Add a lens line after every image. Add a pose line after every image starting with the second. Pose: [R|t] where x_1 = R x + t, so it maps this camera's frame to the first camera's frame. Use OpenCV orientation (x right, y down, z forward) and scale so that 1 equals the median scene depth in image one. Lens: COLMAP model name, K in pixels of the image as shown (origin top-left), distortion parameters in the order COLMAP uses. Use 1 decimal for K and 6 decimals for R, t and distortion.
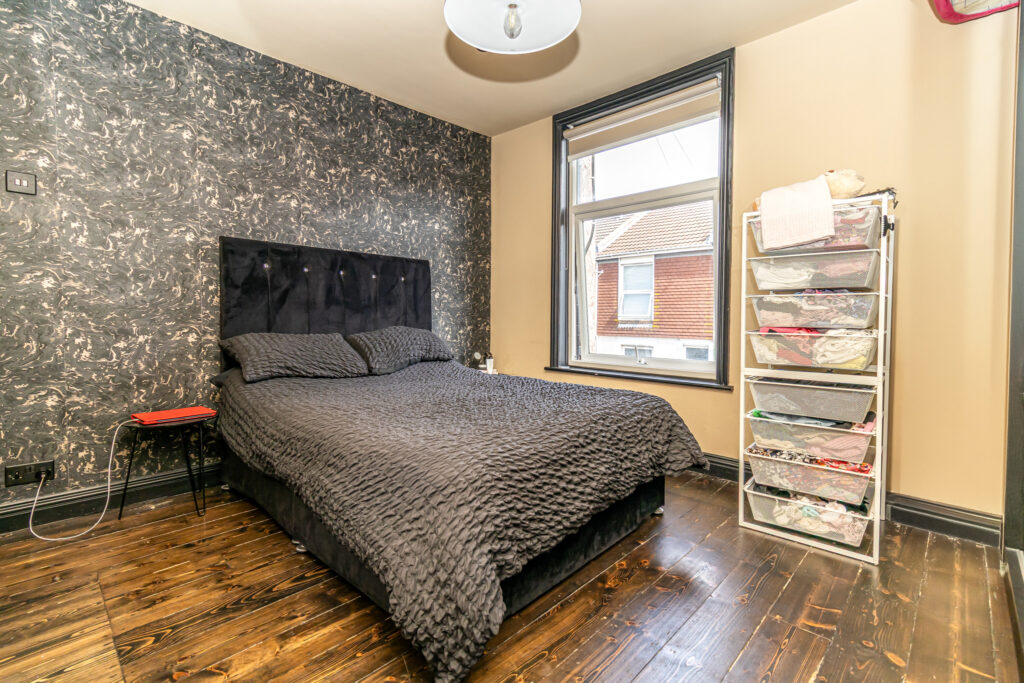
lens RADIAL K [[468.5, 0, 514.0], [0, 468.5, 329.7], [0, 0, 1]] dist [0.000204, 0.000082]
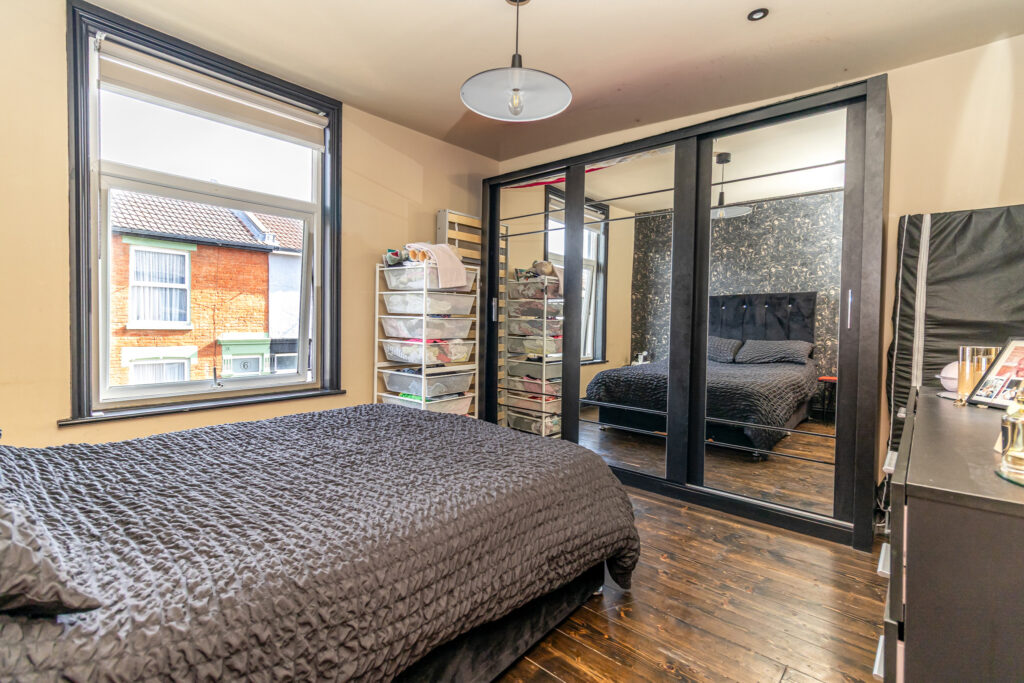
lens RADIAL K [[468.5, 0, 514.0], [0, 468.5, 329.7], [0, 0, 1]] dist [0.000204, 0.000082]
pose [[-0.054499, -0.025901, 0.998178, -0.957839], [0.015688, 0.999518, 0.026793, -0.073096], [-0.998391, 0.017119, -0.054067, 0.832645]]
